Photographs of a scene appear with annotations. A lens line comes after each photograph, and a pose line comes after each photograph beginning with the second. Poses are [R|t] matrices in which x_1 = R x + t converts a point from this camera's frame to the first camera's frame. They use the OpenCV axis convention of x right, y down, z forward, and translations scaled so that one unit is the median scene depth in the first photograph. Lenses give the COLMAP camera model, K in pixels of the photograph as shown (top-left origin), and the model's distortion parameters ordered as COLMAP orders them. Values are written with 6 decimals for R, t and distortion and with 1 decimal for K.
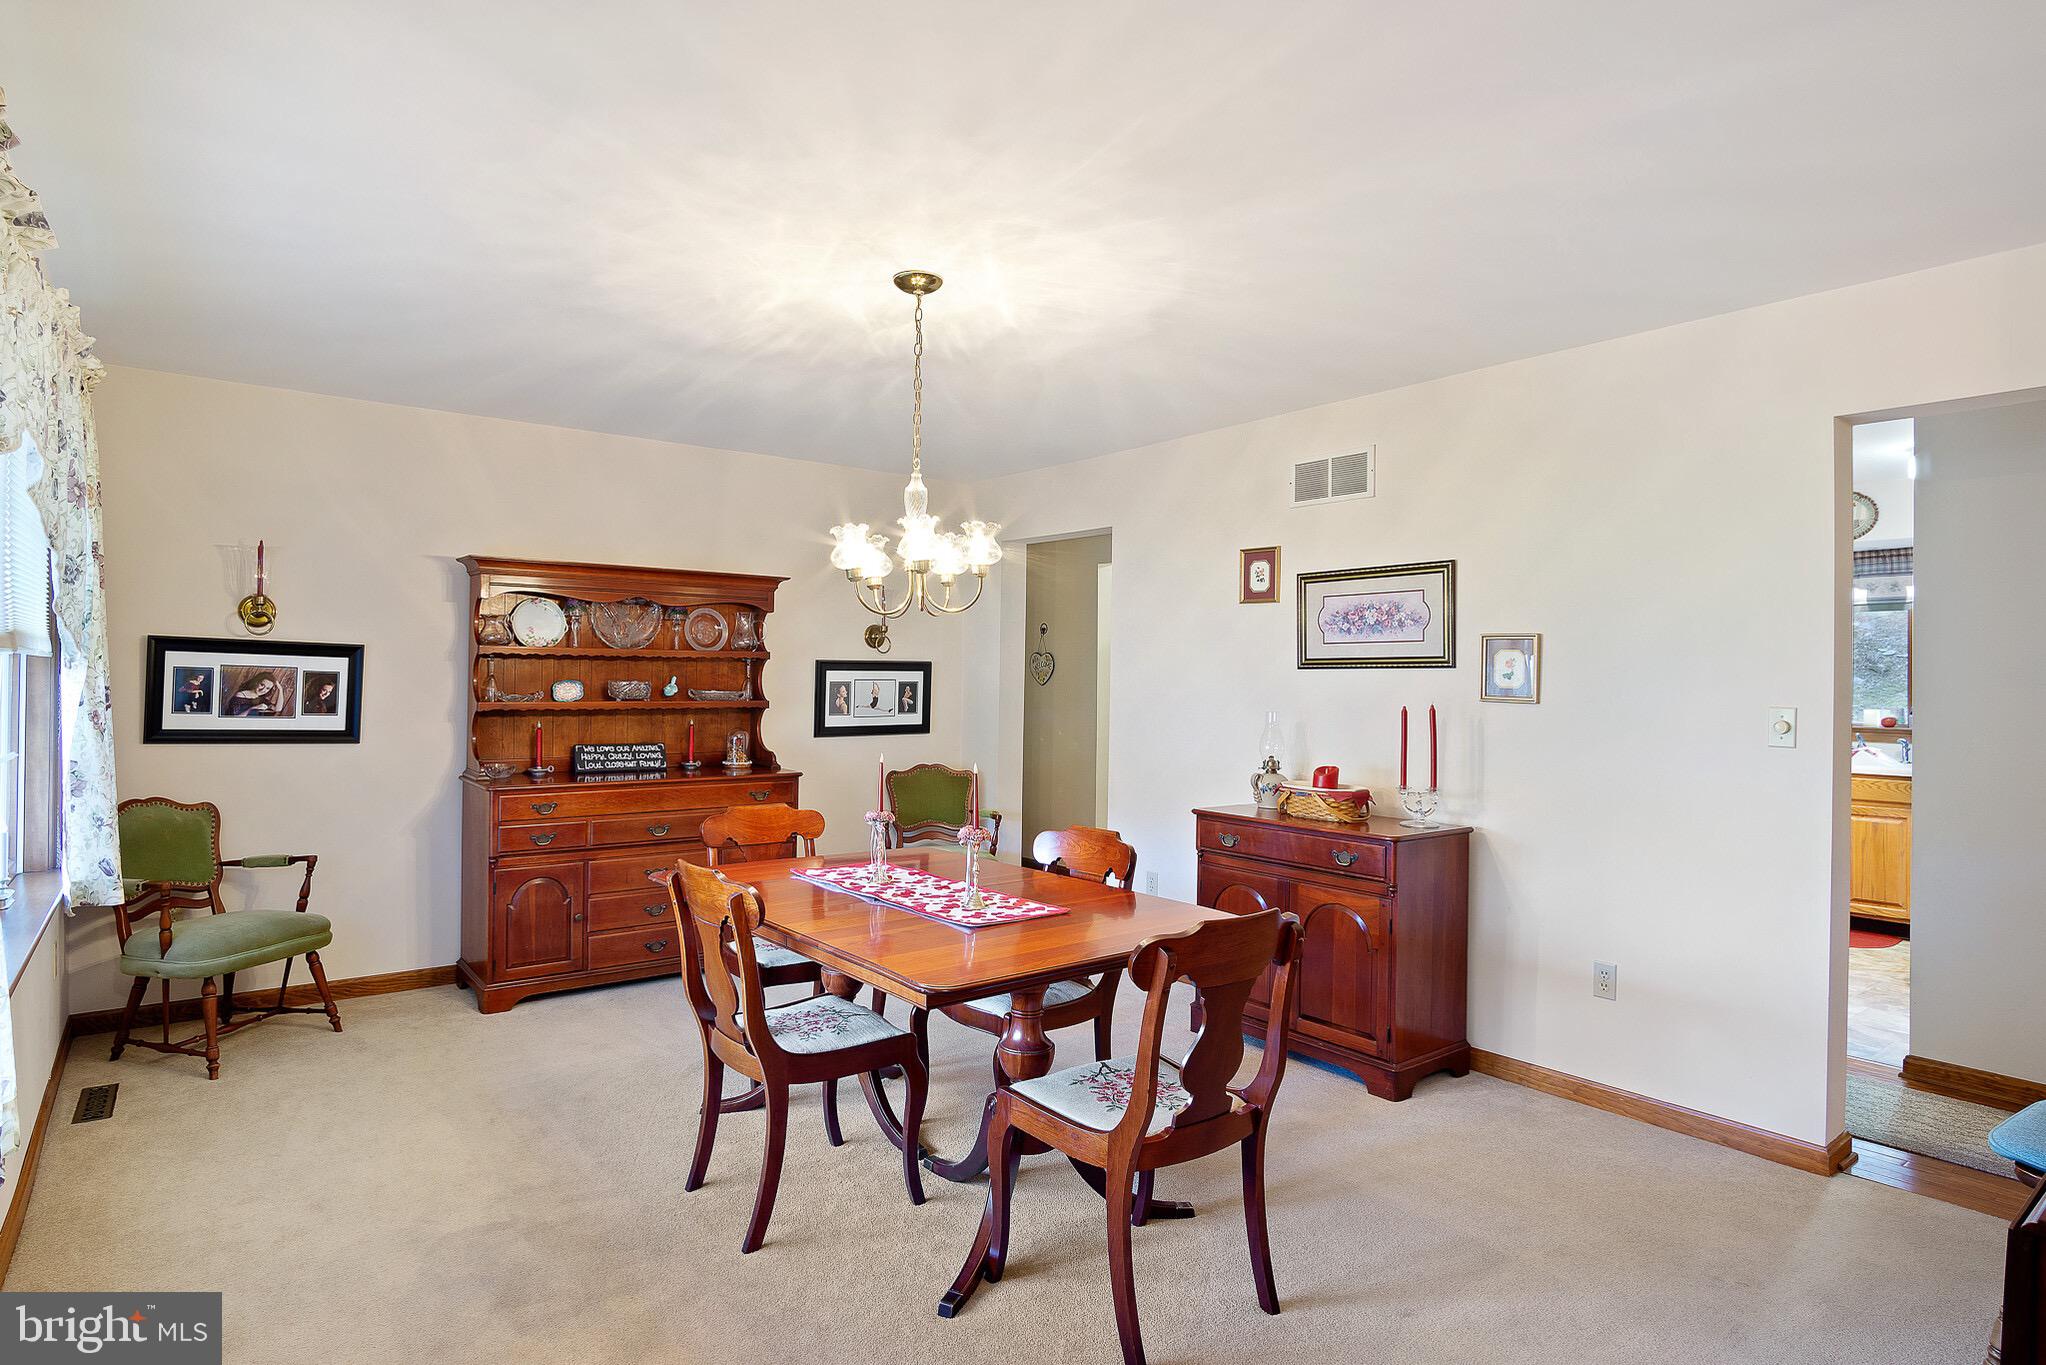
lens RADIAL K [[1128.3, 0, 1023.0], [0, 1128.3, 682.5], [0, 0, 1]] dist [-0.013886, -0.000406]
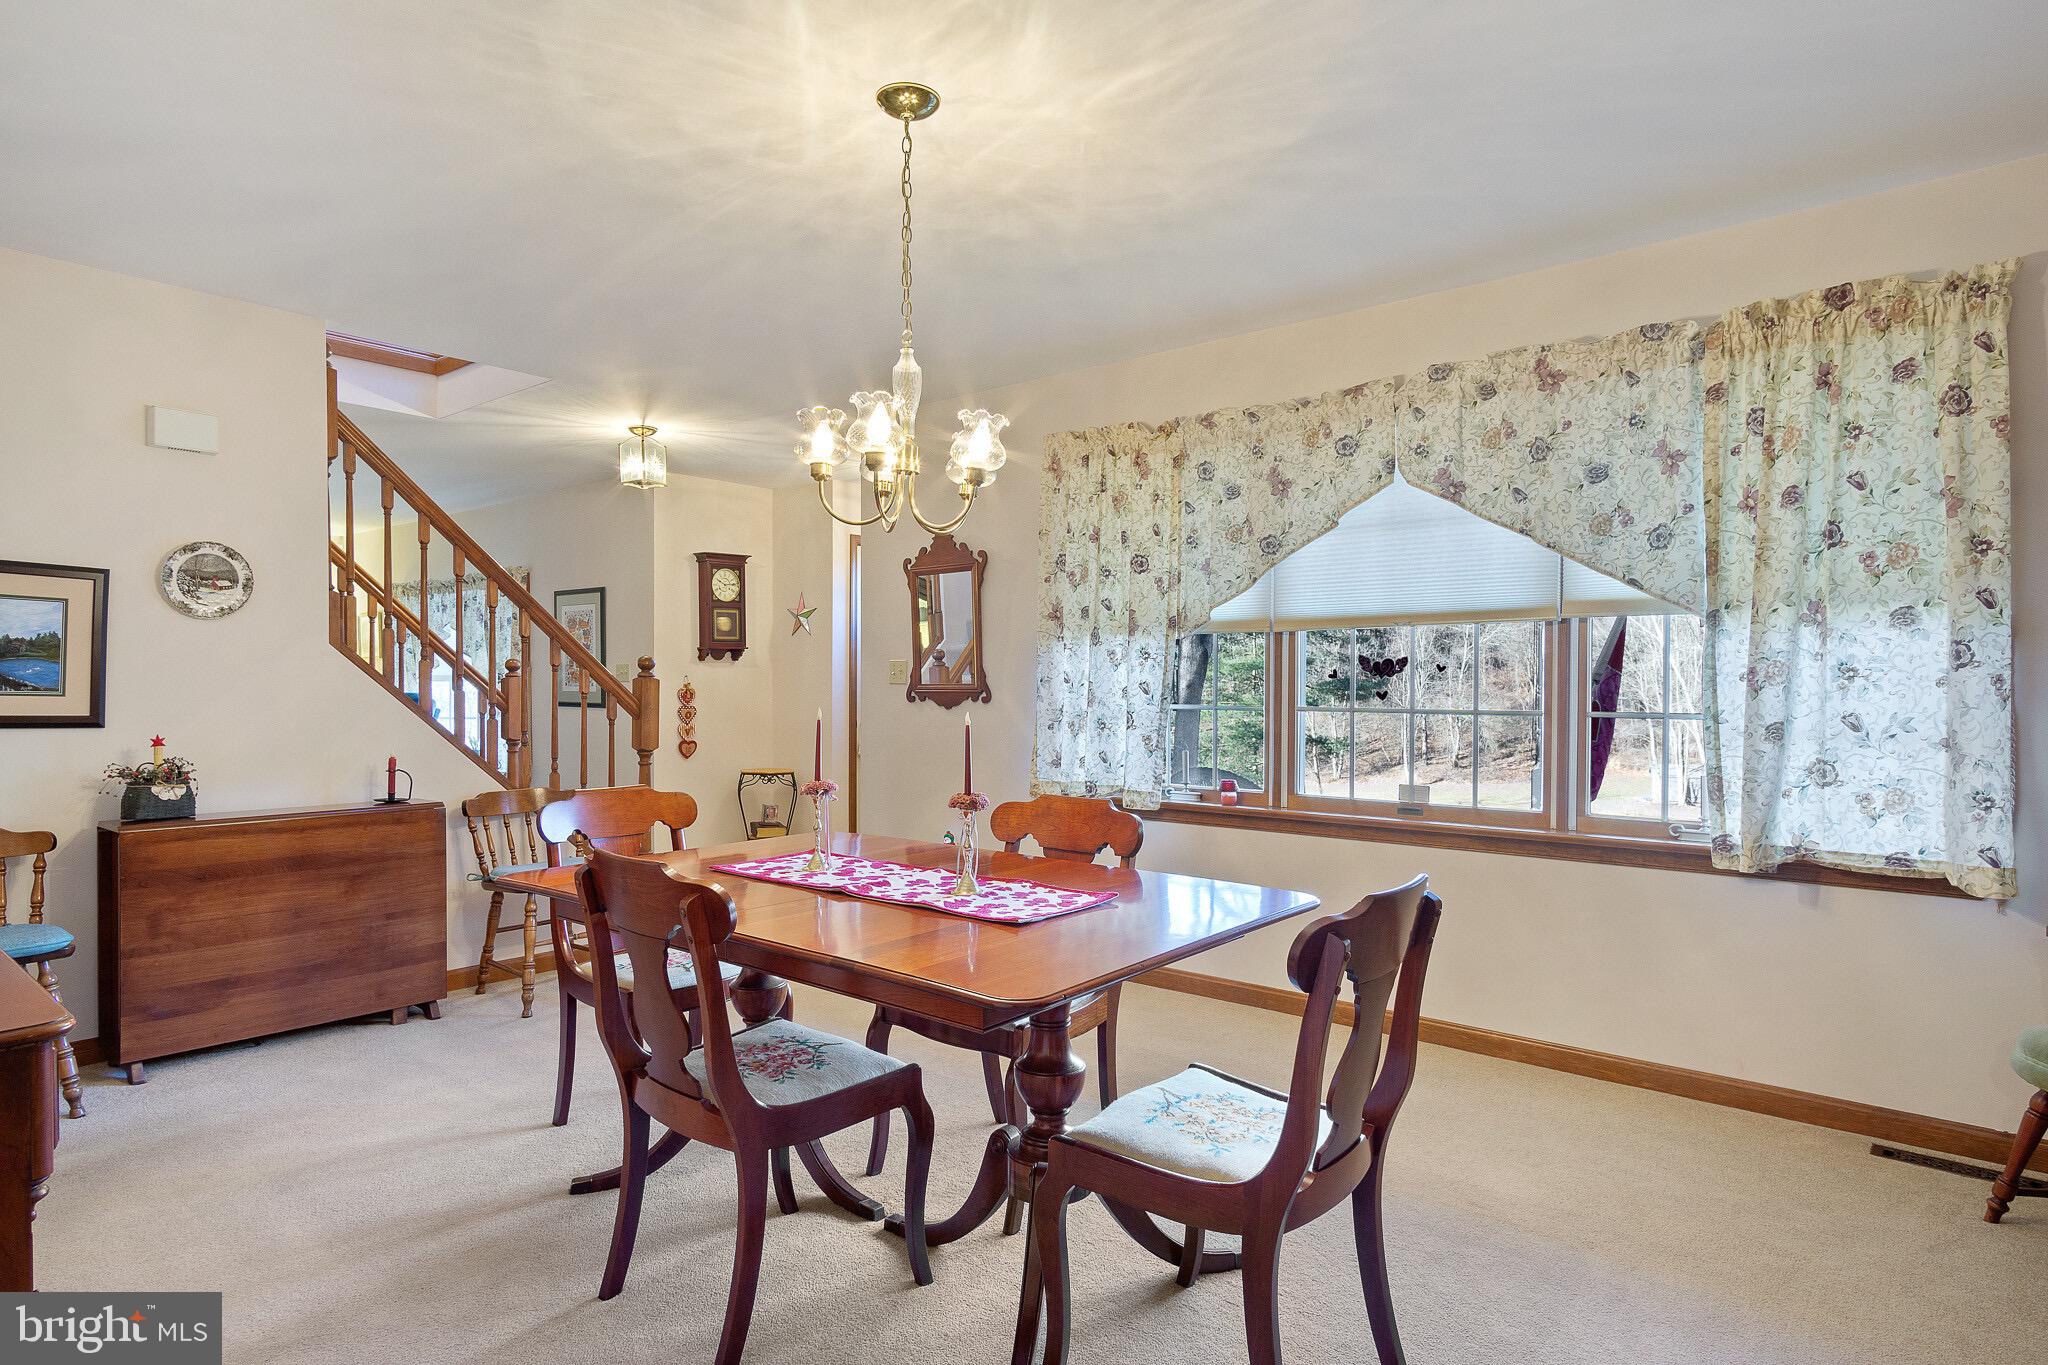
lens RADIAL K [[1098.5, 0, 1028.2], [0, 1098.5, 667.3], [0, 0, 1]] dist [-0.002251, 0.000477]
pose [[0.985759, -0.016949, 0.167310, -0.155619], [0.017251, 0.999851, -0.000355, 0.040265], [-0.167279, 0.003237, 0.985904, 0.257795]]
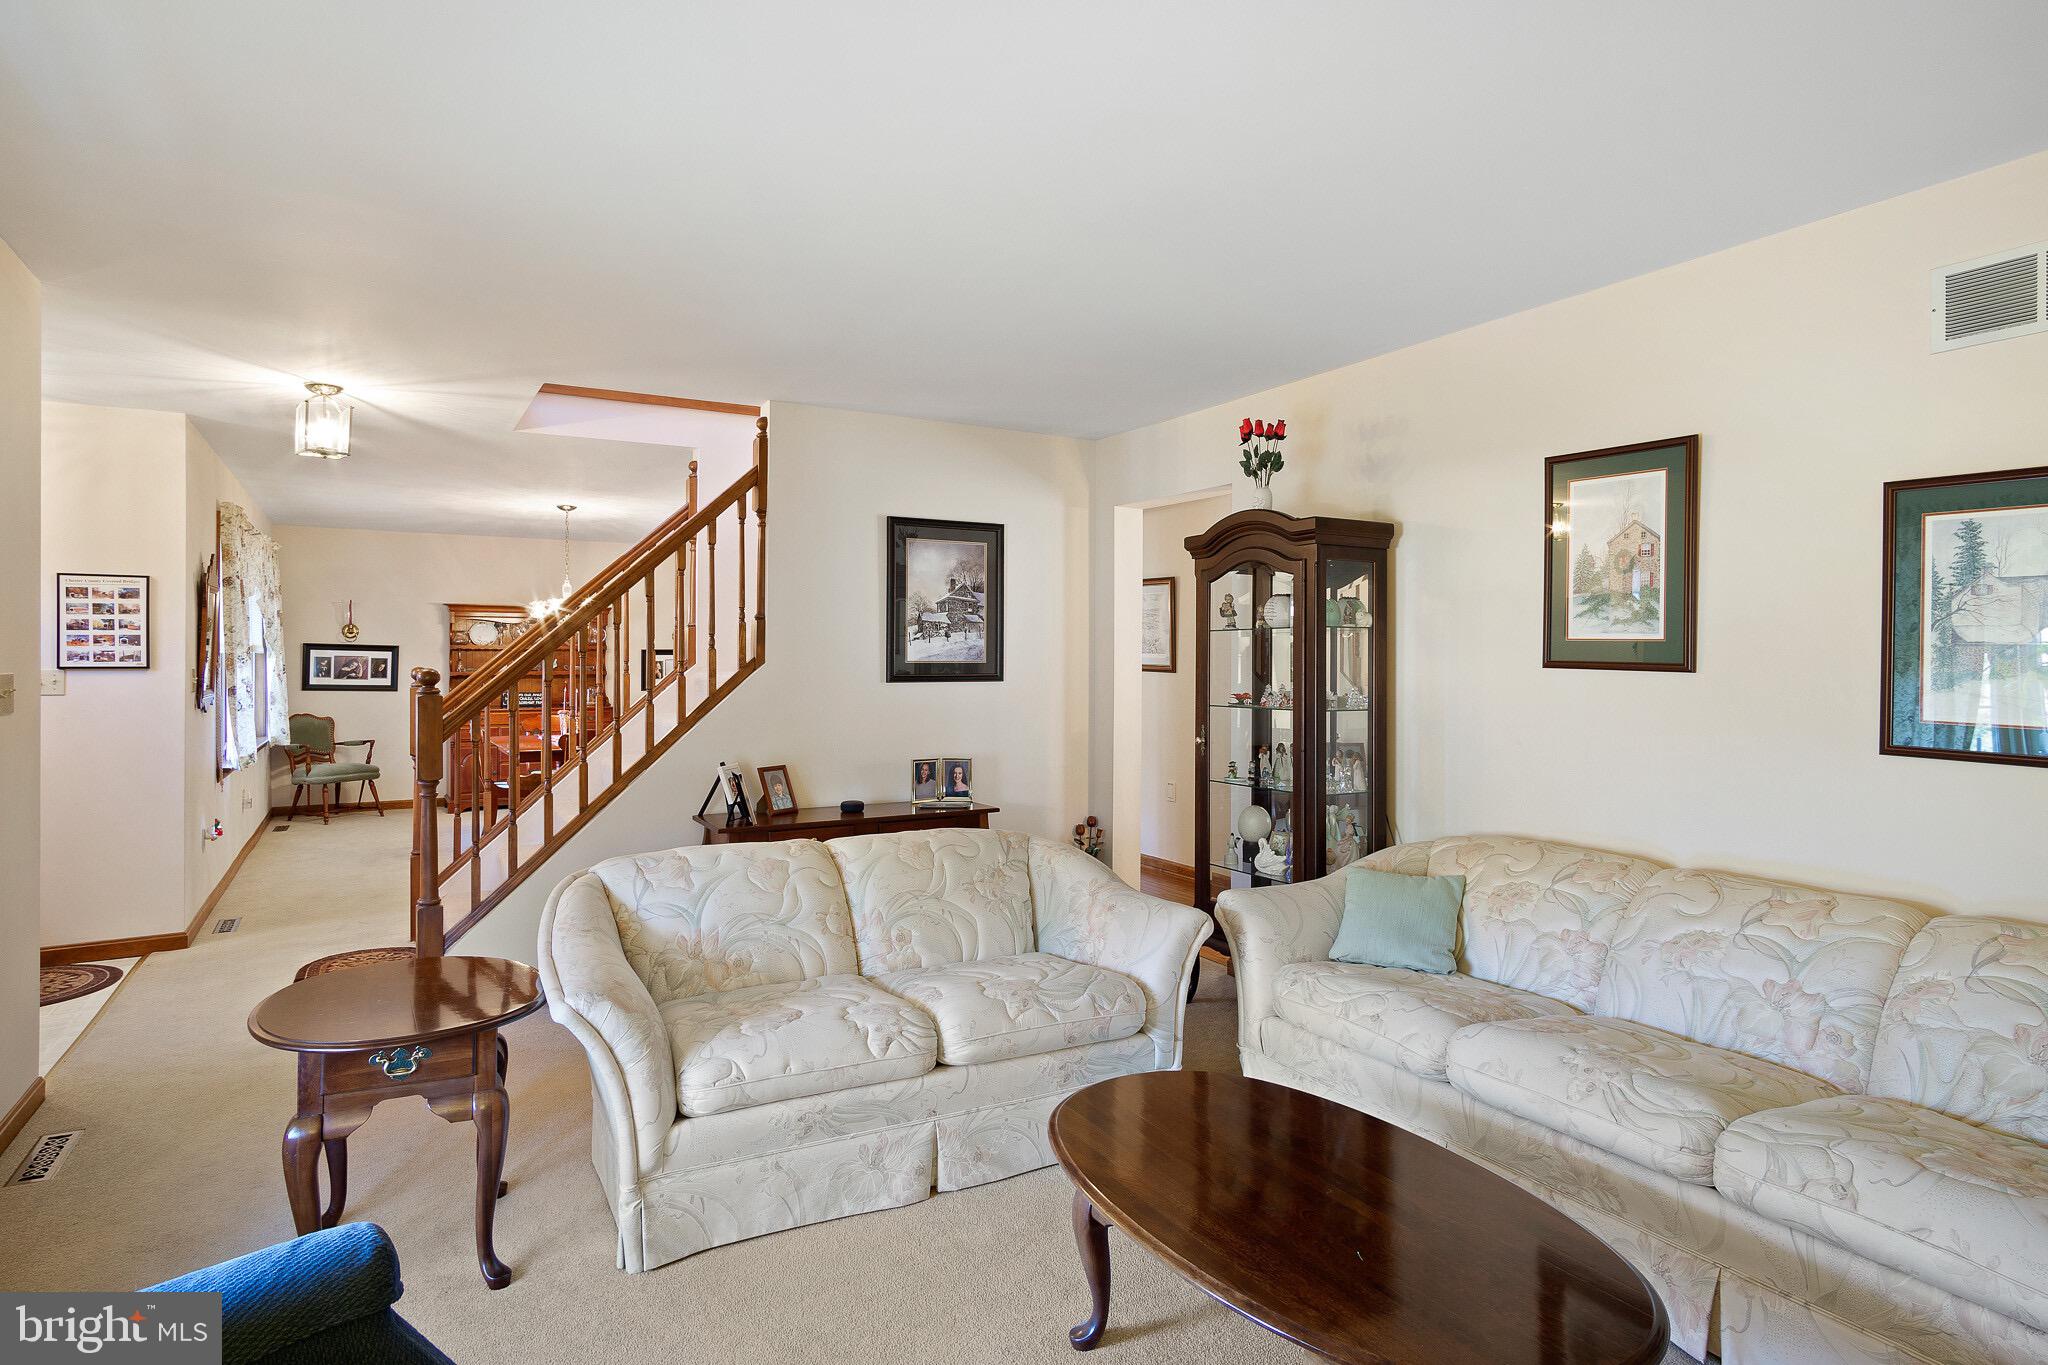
lens RADIAL K [[1098.5, 0, 1028.2], [0, 1098.5, 667.3], [0, 0, 1]] dist [-0.002251, 0.000477]
pose [[0.994231, -0.008021, -0.106956, 0.884347], [0.008152, 0.999966, 0.000790, 0.016835], [0.106946, -0.001658, 0.994263, -1.018083]]
